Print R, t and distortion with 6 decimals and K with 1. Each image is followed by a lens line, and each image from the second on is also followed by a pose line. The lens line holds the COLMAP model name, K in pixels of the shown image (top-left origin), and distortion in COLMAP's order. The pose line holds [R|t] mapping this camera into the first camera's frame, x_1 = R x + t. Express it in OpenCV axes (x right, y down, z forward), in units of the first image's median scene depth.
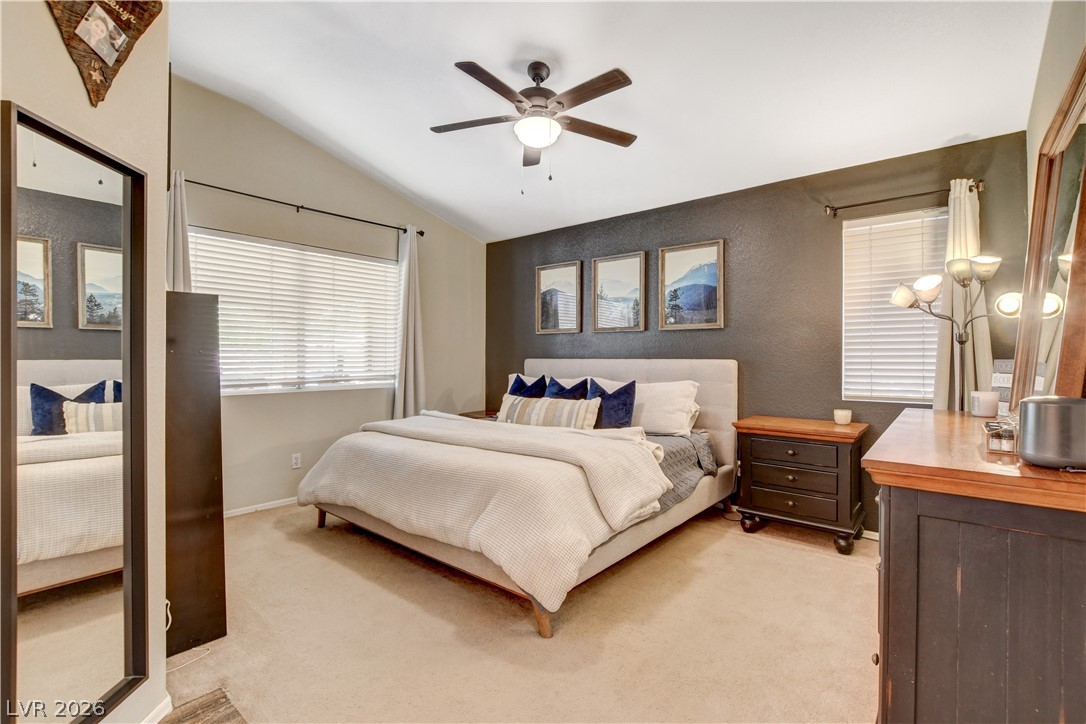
lens RADIAL K [[481.6, 0, 543.0], [0, 481.6, 362.0], [0, 0, 1]] dist [-0.015338, 0.000583]
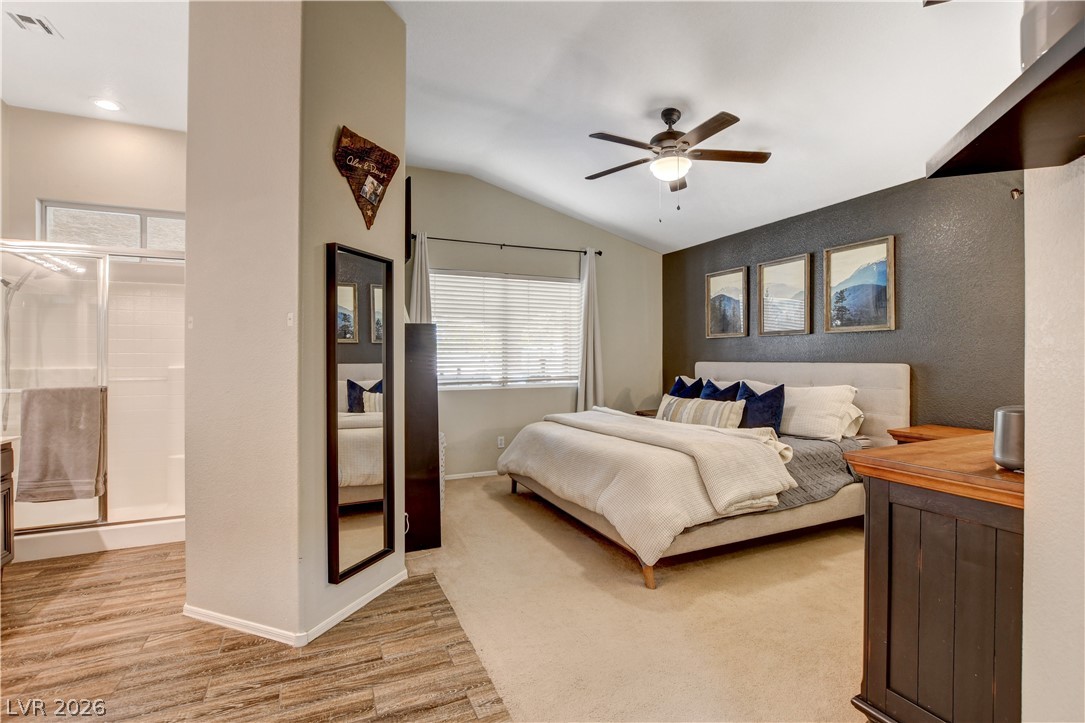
lens RADIAL K [[483.4, 0, 545.4], [0, 483.4, 362.2], [0, 0, 1]] dist [-0.021501, 0.000305]
pose [[0.905160, -0.001339, -0.425068, 0.173088], [0.001417, 0.999999, -0.000132, -0.009374], [0.425068, -0.000483, 0.905161, -0.148600]]
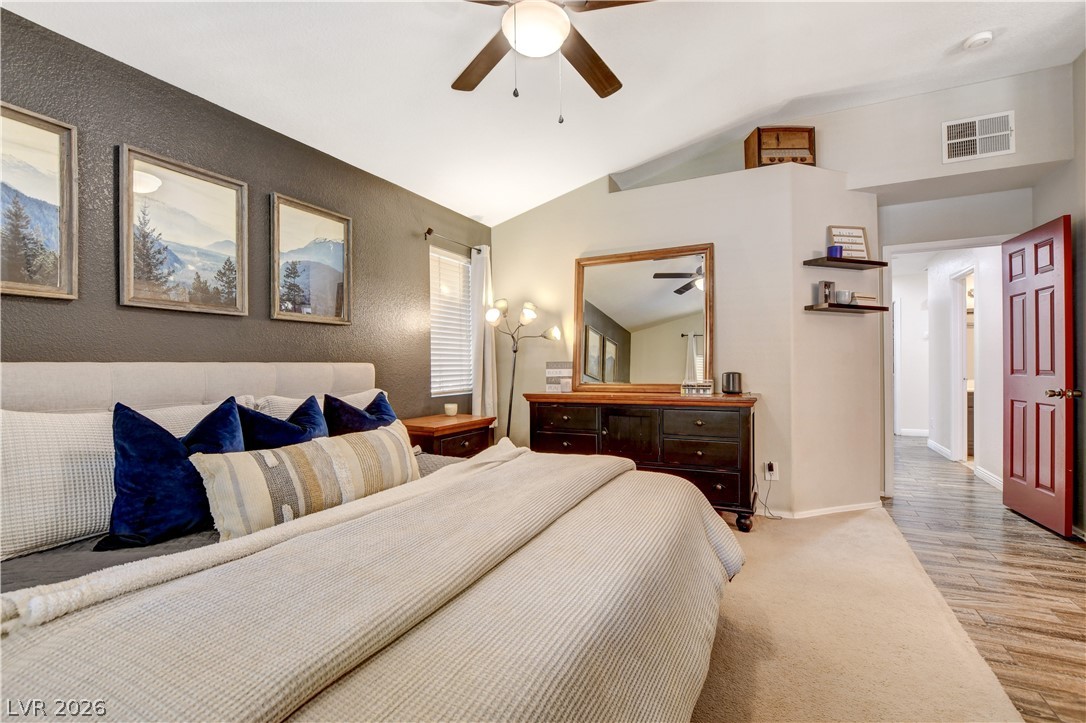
lens RADIAL K [[483.9, 0, 545.9], [0, 483.9, 362.2], [0, 0, 1]] dist [-0.021501, 0.000305]
pose [[-0.231801, 0.001276, 0.972762, -0.576793], [0.013509, 0.999907, 0.001908, -0.003112], [-0.972669, 0.013584, -0.231797, 0.961528]]
